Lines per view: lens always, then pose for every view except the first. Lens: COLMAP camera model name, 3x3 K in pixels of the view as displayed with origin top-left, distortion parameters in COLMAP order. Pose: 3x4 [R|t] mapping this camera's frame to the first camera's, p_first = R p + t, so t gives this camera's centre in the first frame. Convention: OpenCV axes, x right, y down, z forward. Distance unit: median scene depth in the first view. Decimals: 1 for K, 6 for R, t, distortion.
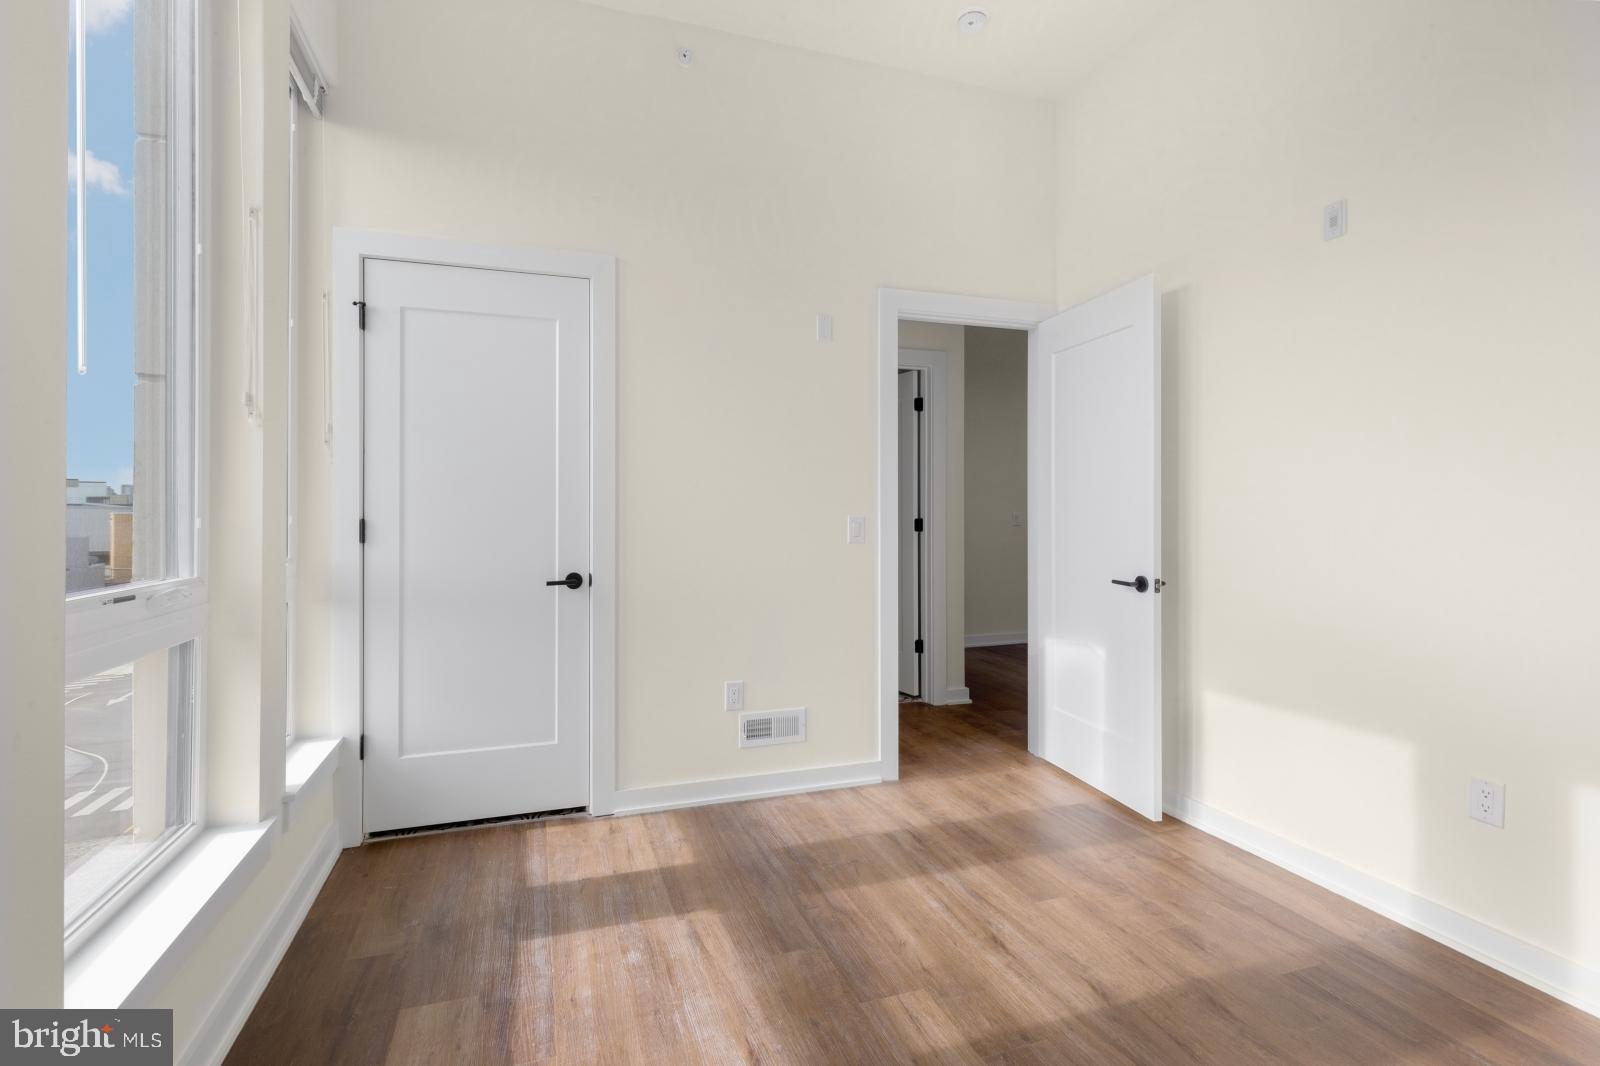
lens RADIAL K [[740.2, 0, 786.0], [0, 740.2, 490.5], [0, 0, 1]] dist [-0.001628, -0.000143]
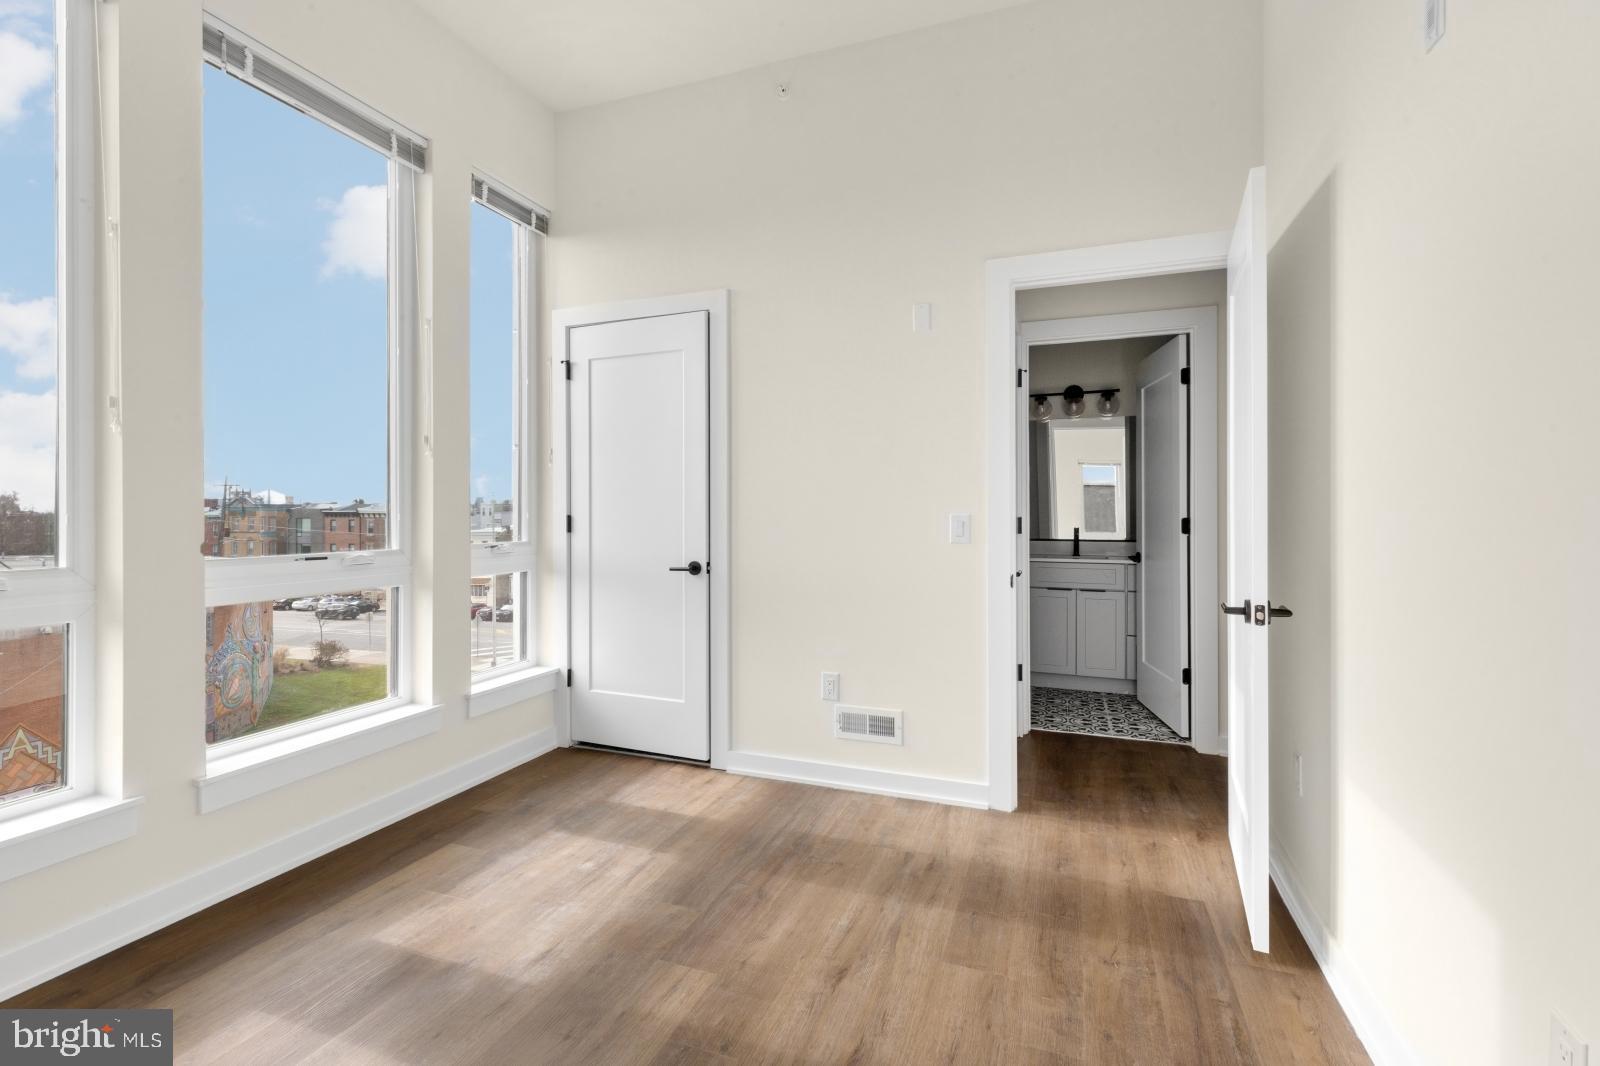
lens RADIAL K [[728.8, 0, 791.9], [0, 728.8, 503.5], [0, 0, 1]] dist [-0.000510, -0.005767]
pose [[0.771657, -0.008505, -0.635981, 0.633260], [0.018577, 0.999785, 0.009171, 0.010937], [0.635767, -0.018891, 0.771650, 0.209723]]
